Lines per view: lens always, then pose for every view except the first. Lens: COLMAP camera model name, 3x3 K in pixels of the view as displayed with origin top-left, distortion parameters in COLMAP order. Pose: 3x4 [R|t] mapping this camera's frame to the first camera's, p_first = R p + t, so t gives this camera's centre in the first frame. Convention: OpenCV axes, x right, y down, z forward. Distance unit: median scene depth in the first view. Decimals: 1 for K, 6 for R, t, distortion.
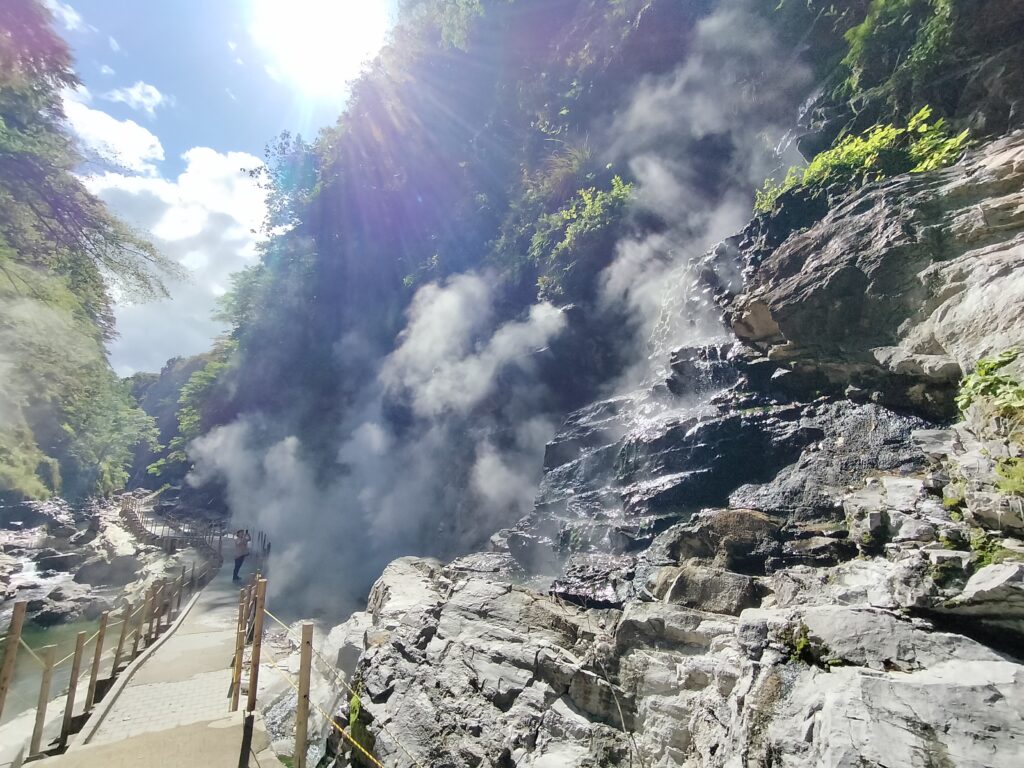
lens RADIAL K [[330.3, 0, 512.6], [0, 330.3, 441.0], [0, 0, 1]] dist [0.000369, 0.003377]
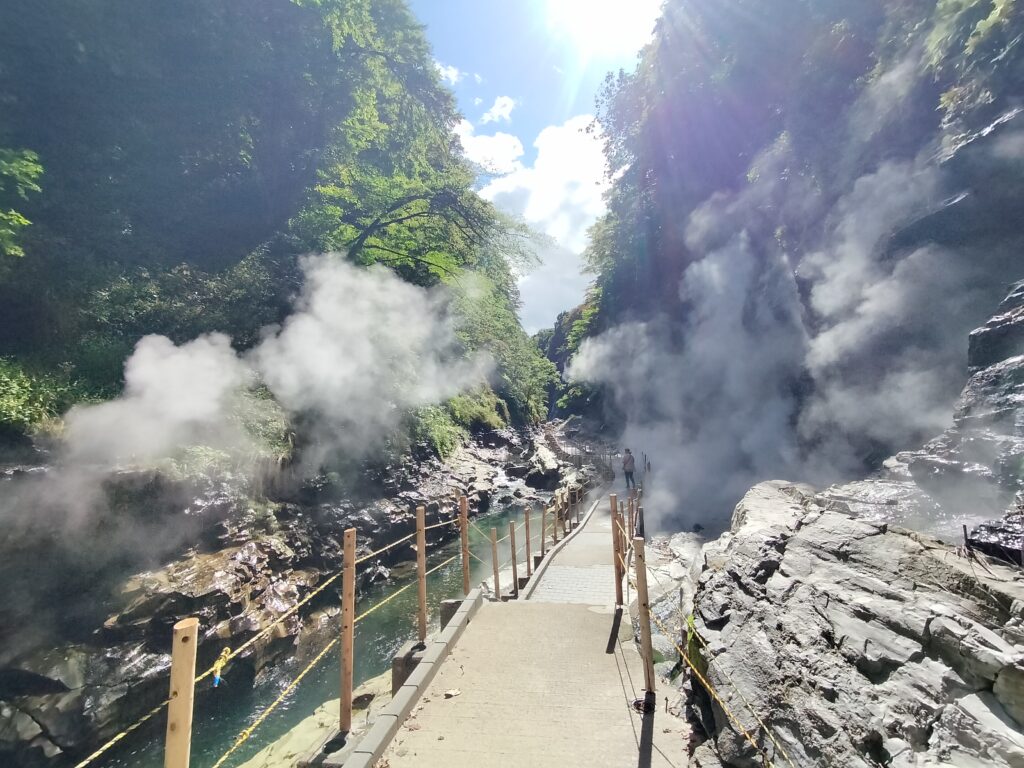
lens RADIAL K [[402.6, 0, 512.0], [0, 402.6, 384.0], [0, 0, 1]] dist [-0.000202, 0.005491]
pose [[0.839949, -0.083954, -0.536131, -0.272020], [0.134504, 0.989341, 0.055801, -0.067158], [0.525732, -0.118982, 0.842288, -0.263026]]
